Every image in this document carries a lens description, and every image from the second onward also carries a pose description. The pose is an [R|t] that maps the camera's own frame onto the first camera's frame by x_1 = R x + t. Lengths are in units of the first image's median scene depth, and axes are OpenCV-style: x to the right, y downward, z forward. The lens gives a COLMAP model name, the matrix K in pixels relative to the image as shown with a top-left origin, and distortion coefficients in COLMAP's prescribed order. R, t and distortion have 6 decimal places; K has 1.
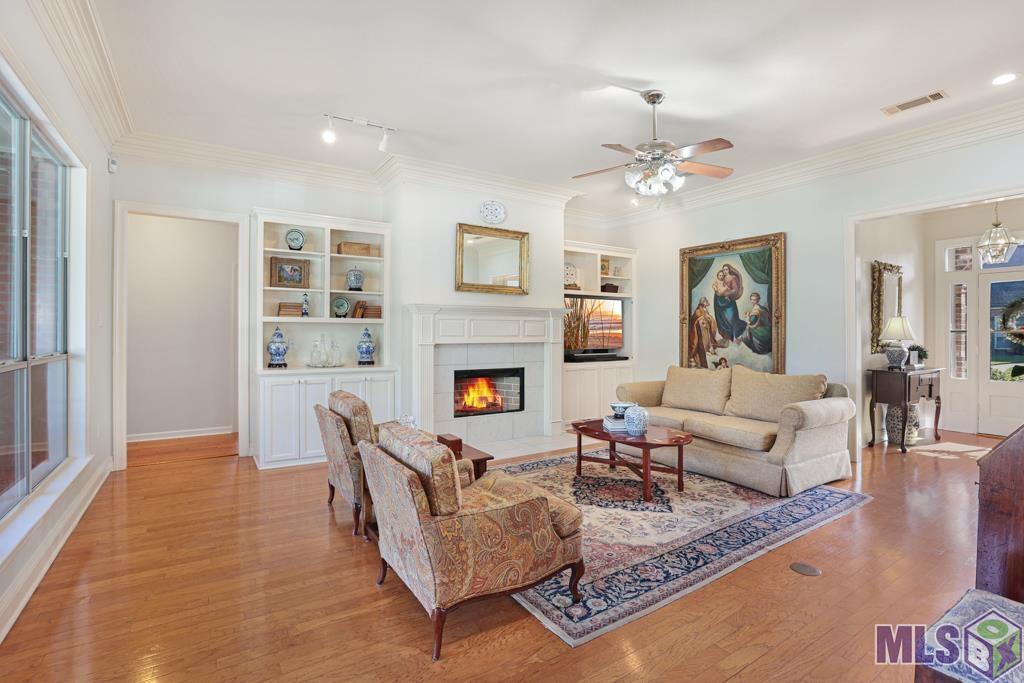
lens RADIAL K [[478.6, 0, 511.1], [0, 478.6, 335.6], [0, 0, 1]] dist [-0.033294, 0.000087]
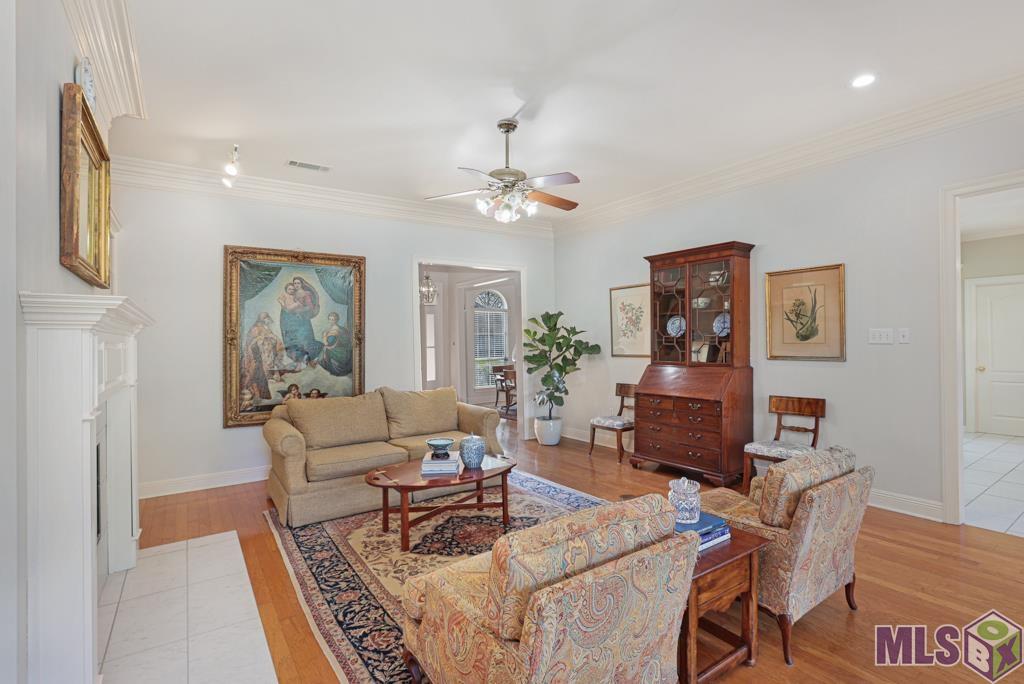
lens RADIAL K [[492.7, 0, 512.0], [0, 492.7, 342.0], [0, 0, 1]] dist [-0.026230, 0.000161]
pose [[-0.013418, 0.004676, 0.999899, -0.475056], [0.028063, 0.999597, -0.004298, -0.016148], [-0.999516, 0.028002, -0.013544, 0.645606]]
